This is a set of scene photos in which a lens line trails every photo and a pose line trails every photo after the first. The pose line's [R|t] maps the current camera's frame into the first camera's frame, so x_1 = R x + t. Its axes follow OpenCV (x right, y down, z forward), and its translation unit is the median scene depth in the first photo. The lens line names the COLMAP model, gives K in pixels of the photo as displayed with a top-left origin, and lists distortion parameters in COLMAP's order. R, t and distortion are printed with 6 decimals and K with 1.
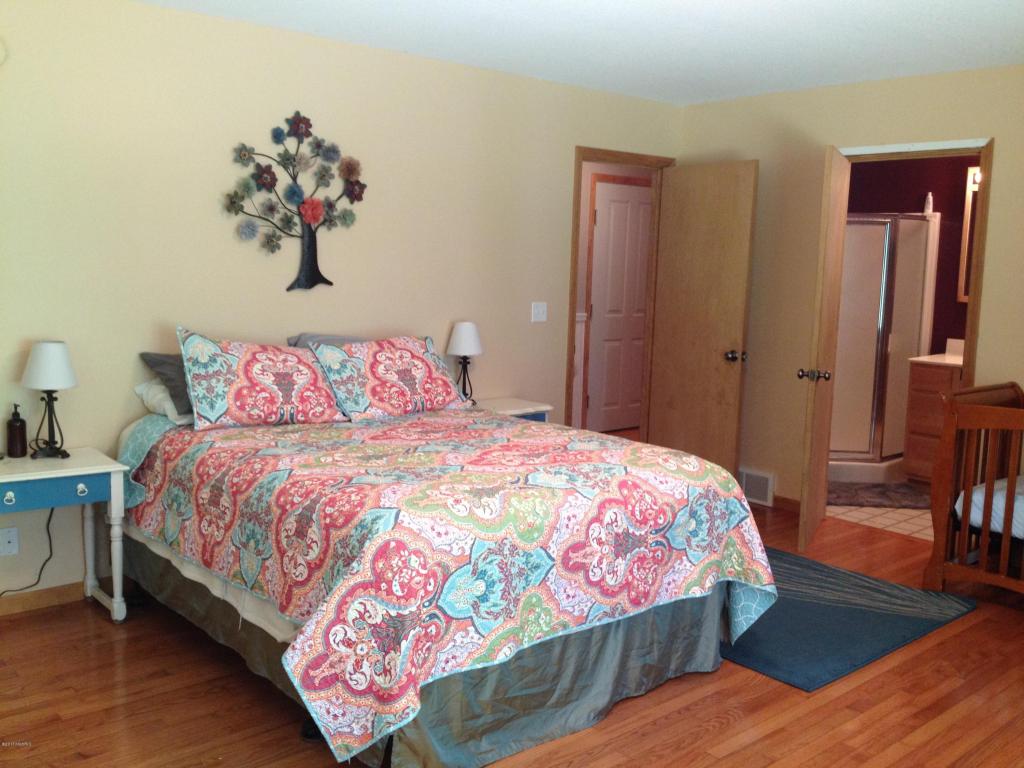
lens RADIAL K [[954.6, 0, 509.3], [0, 954.6, 385.2], [0, 0, 1]] dist [0.194131, -0.443650]
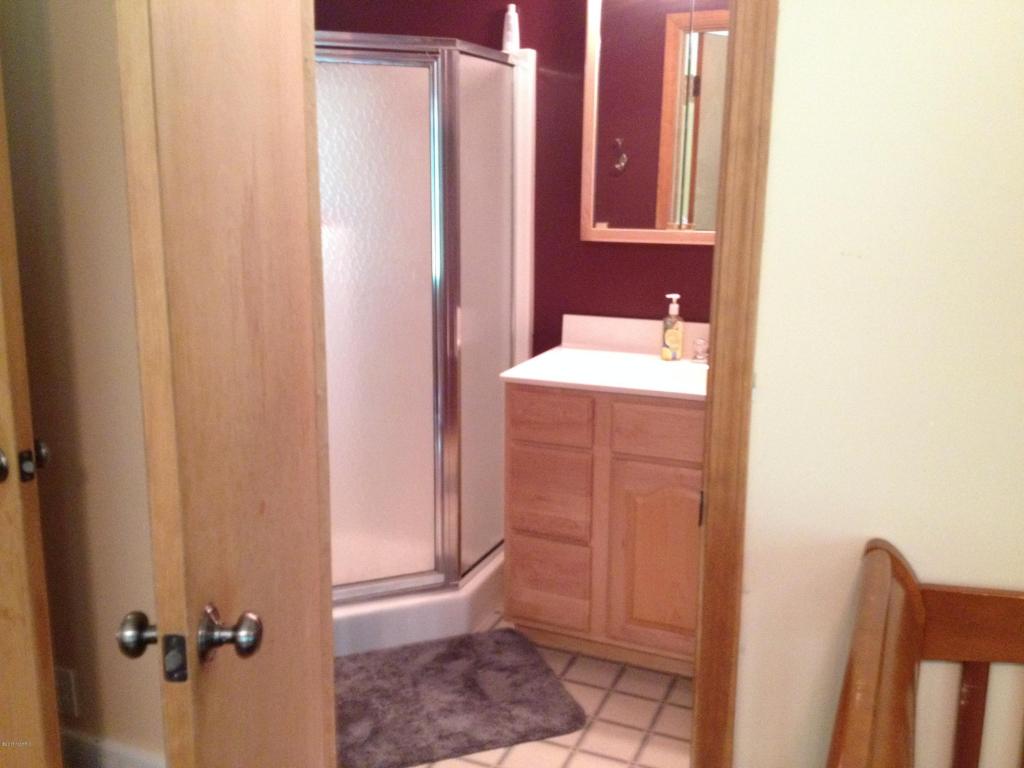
lens RADIAL K [[954.6, 0, 509.3], [0, 954.6, 385.2], [0, 0, 1]] dist [0.194131, -0.443650]
pose [[0.902551, -0.105851, 0.417371, 0.338670], [0.070115, 0.992505, 0.100092, -0.098305], [-0.424837, -0.061074, 0.903207, 0.888690]]
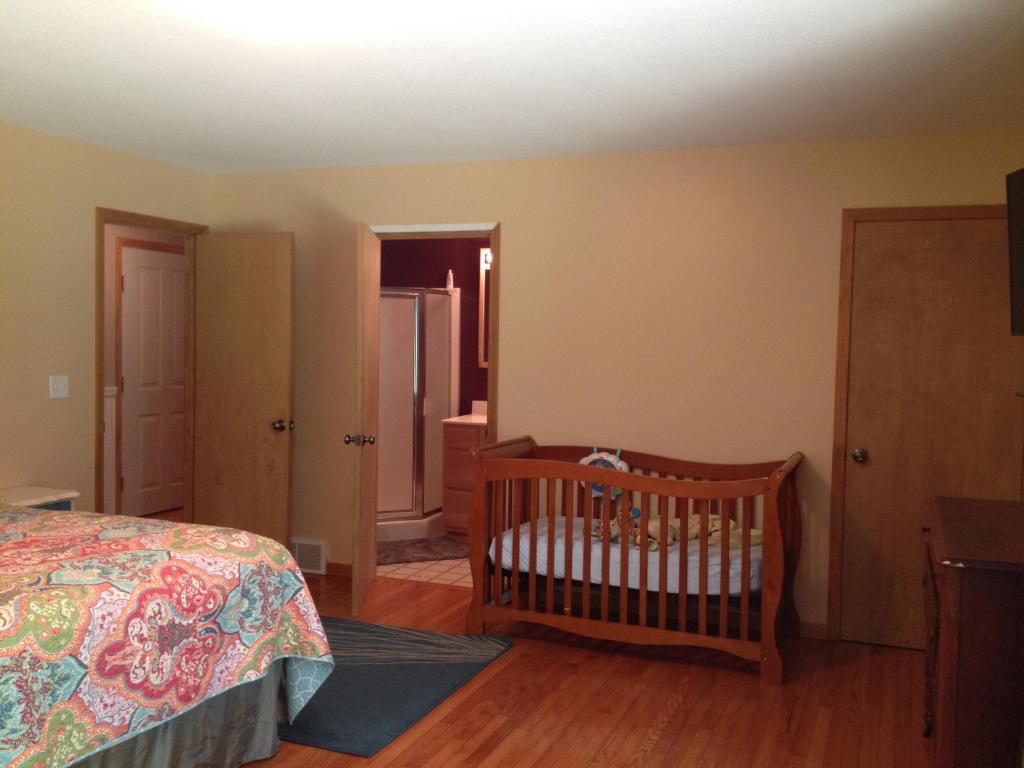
lens RADIAL K [[954.6, 0, 509.3], [0, 954.6, 385.2], [0, 0, 1]] dist [0.194131, -0.443650]
pose [[0.894404, -0.030565, 0.446214, 0.002106], [0.063040, 0.996318, -0.058114, 0.001046], [-0.442795, 0.080106, 0.893037, 0.010899]]
